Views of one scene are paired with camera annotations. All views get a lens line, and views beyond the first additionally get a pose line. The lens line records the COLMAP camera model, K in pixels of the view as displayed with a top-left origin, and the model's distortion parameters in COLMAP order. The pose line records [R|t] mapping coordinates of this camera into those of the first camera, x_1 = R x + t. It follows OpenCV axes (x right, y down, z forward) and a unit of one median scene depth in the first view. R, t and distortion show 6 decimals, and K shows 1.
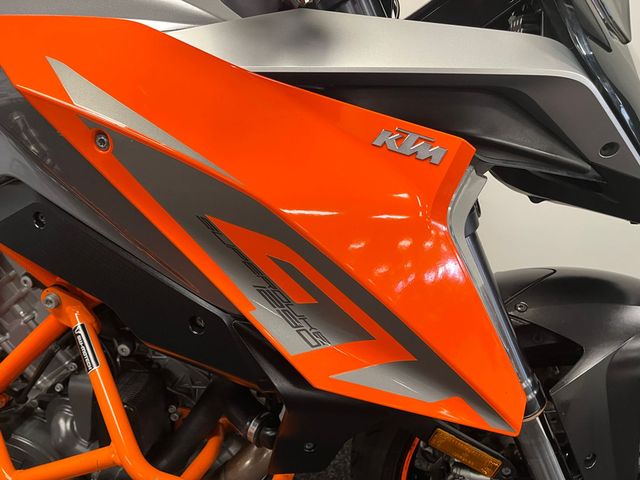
lens RADIAL K [[488.1, 0, 317.9], [0, 488.1, 239.6], [0, 0, 1]] dist [0.074111, -0.088122]
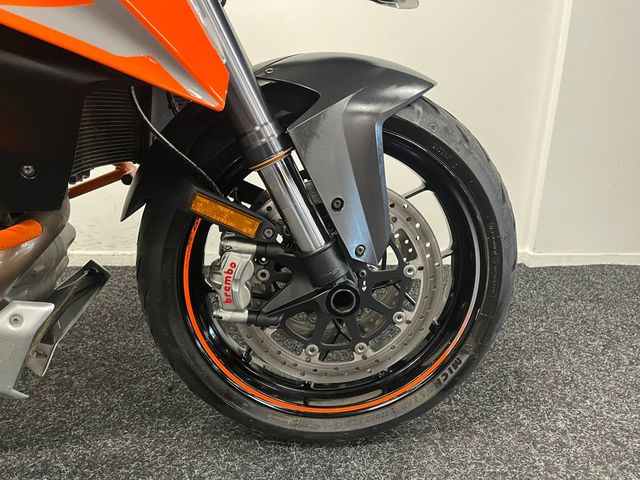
lens RADIAL K [[488.1, 0, 317.9], [0, 488.1, 239.6], [0, 0, 1]] dist [0.074111, -0.088122]
pose [[0.974717, -0.068301, 0.212748, 0.380141], [0.075152, 0.996877, -0.024272, 0.751757], [-0.210426, 0.039647, 0.976806, -0.034514]]
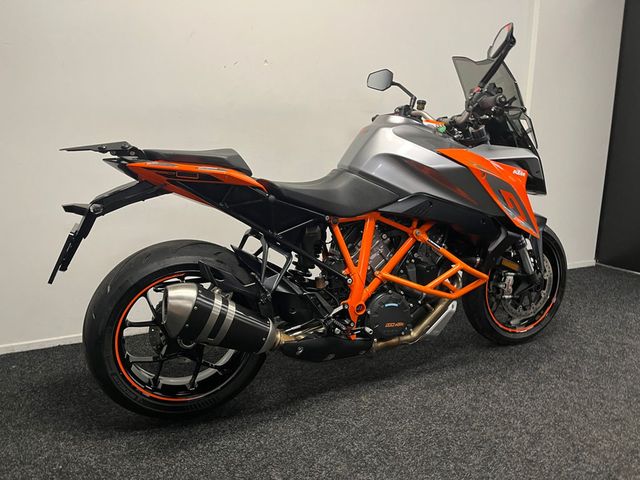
lens RADIAL K [[488.1, 0, 317.9], [0, 488.1, 239.6], [0, 0, 1]] dist [0.074111, -0.088122]
pose [[0.844694, -0.138557, 0.517004, -3.628834], [0.205600, 0.975804, -0.074398, 0.355164], [-0.494186, 0.169140, 0.852743, -1.793814]]
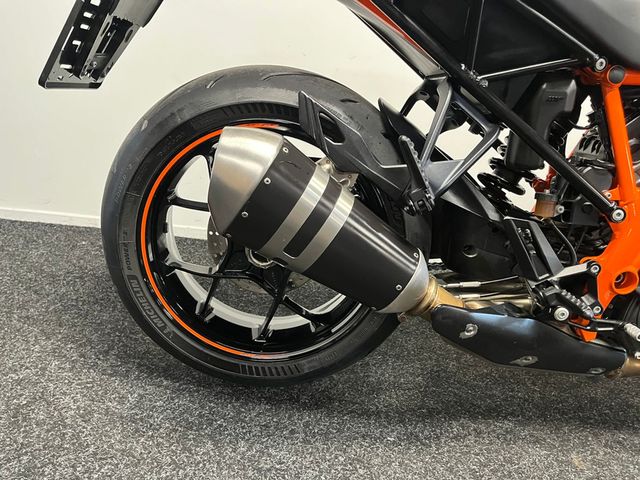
lens RADIAL K [[488.1, 0, 317.9], [0, 488.1, 239.6], [0, 0, 1]] dist [0.074111, -0.088122]
pose [[0.979692, 0.032354, 0.197879, -2.800520], [-0.028571, 0.999351, -0.021943, 0.606988], [-0.198460, 0.015844, 0.979981, 0.025896]]
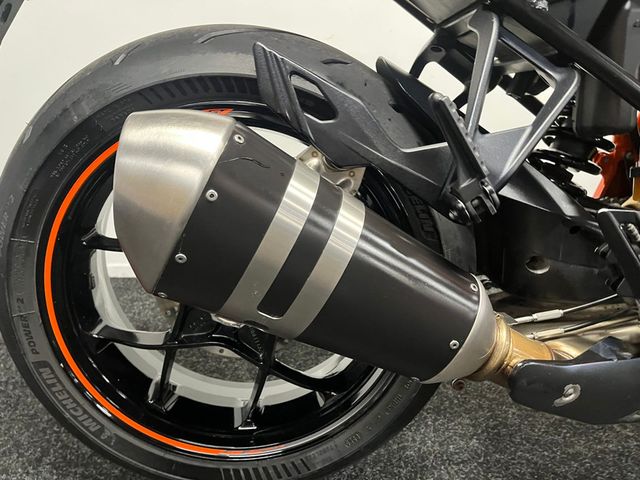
lens RADIAL K [[488.1, 0, 317.9], [0, 488.1, 239.6], [0, 0, 1]] dist [0.074111, -0.088122]
pose [[0.974693, -0.078079, 0.209468, -2.660914], [0.089503, 0.994942, -0.045608, 0.527497], [-0.204848, 0.063202, 0.976751, 0.687209]]
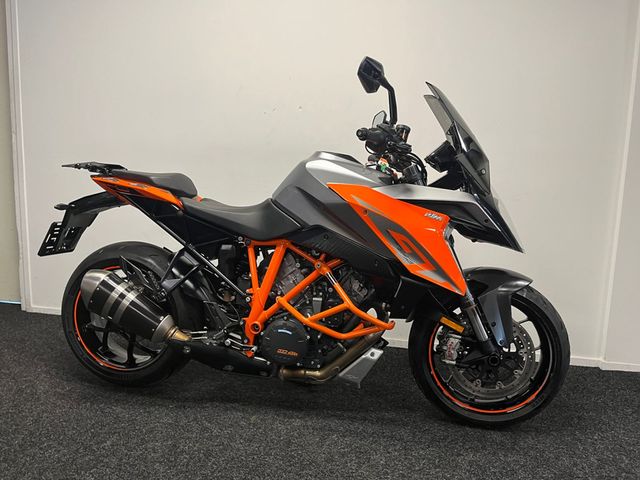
lens RADIAL K [[488.1, 0, 317.9], [0, 488.1, 239.6], [0, 0, 1]] dist [0.074111, -0.088122]
pose [[0.999580, 0.028354, 0.006055, -0.756861], [-0.026257, 0.973844, -0.225695, 0.894473], [-0.012296, 0.225441, 0.974179, -2.781201]]
